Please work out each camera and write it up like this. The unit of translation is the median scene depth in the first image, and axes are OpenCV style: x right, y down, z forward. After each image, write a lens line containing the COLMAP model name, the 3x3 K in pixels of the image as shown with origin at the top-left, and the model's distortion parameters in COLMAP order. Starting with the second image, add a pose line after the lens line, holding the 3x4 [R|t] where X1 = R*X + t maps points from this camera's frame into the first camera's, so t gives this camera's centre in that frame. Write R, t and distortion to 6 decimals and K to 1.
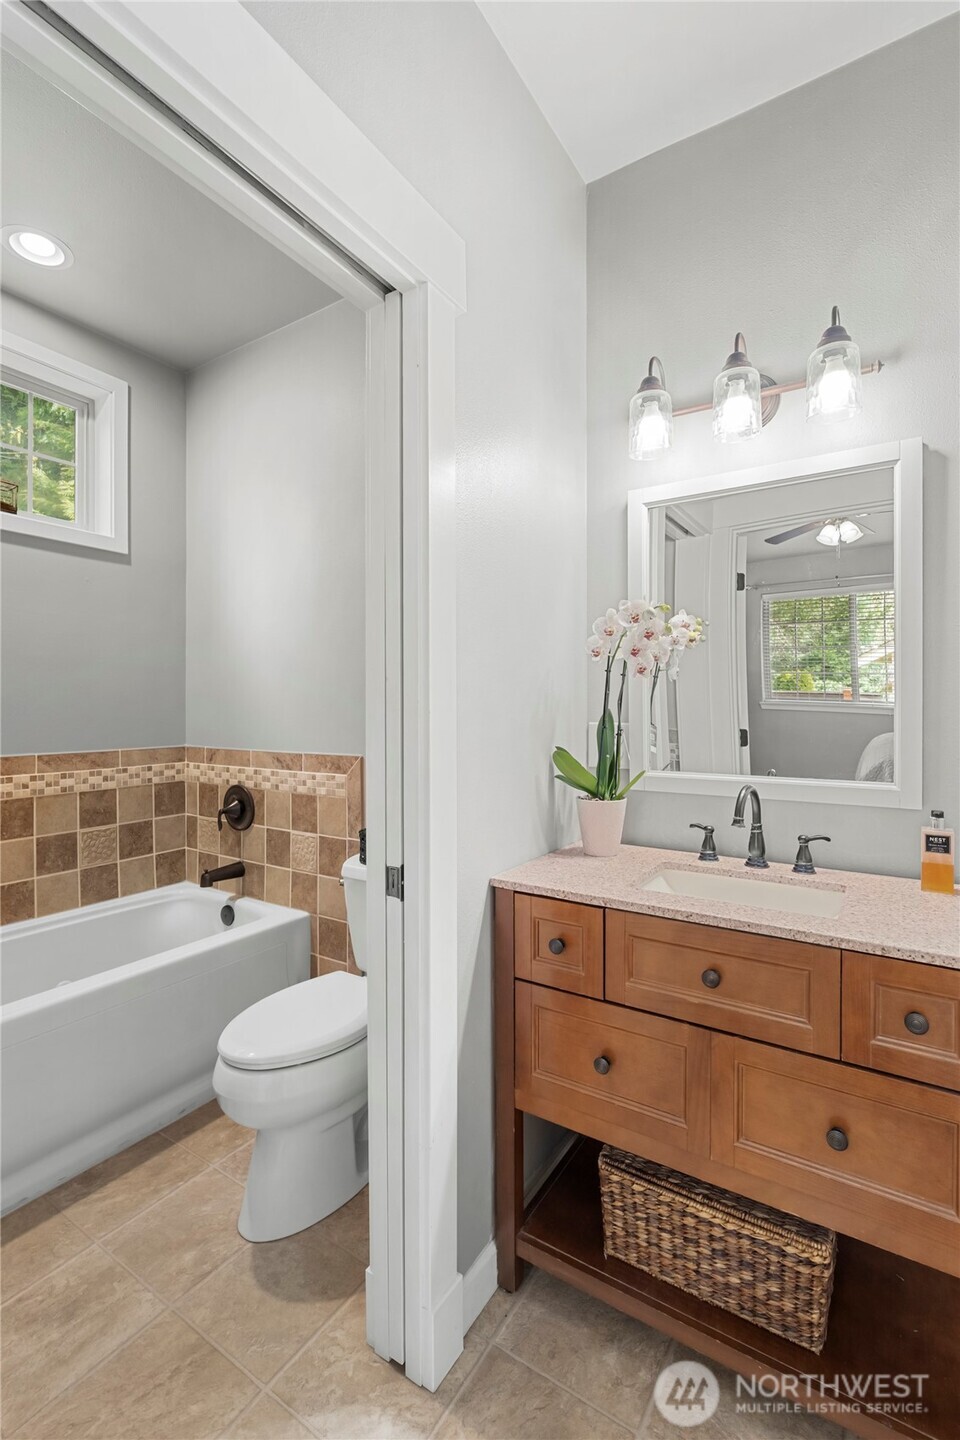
lens RADIAL K [[643.2, 0, 484.5], [0, 643.2, 707.3], [0, 0, 1]] dist [-0.008466, 0.002192]
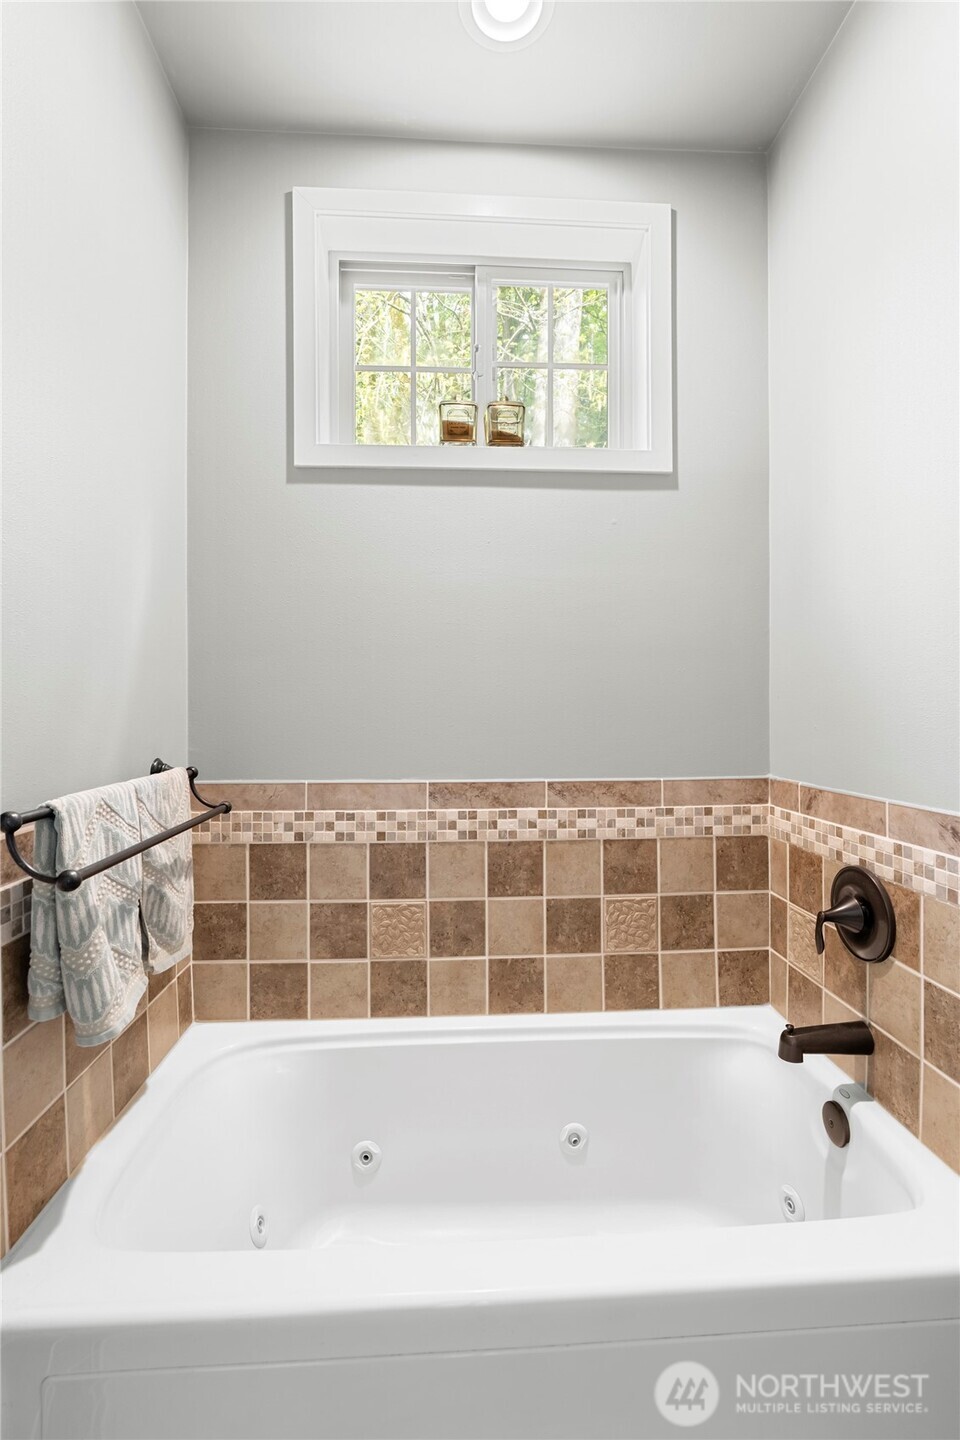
lens RADIAL K [[643.2, 0, 476.3], [0, 643.2, 713.5], [0, 0, 1]] dist [-0.008466, 0.002192]
pose [[0.586205, -0.001629, -0.810161, -0.156973], [0.004558, 0.999989, 0.001287, -0.000851], [0.810150, -0.004448, 0.586206, 0.474689]]
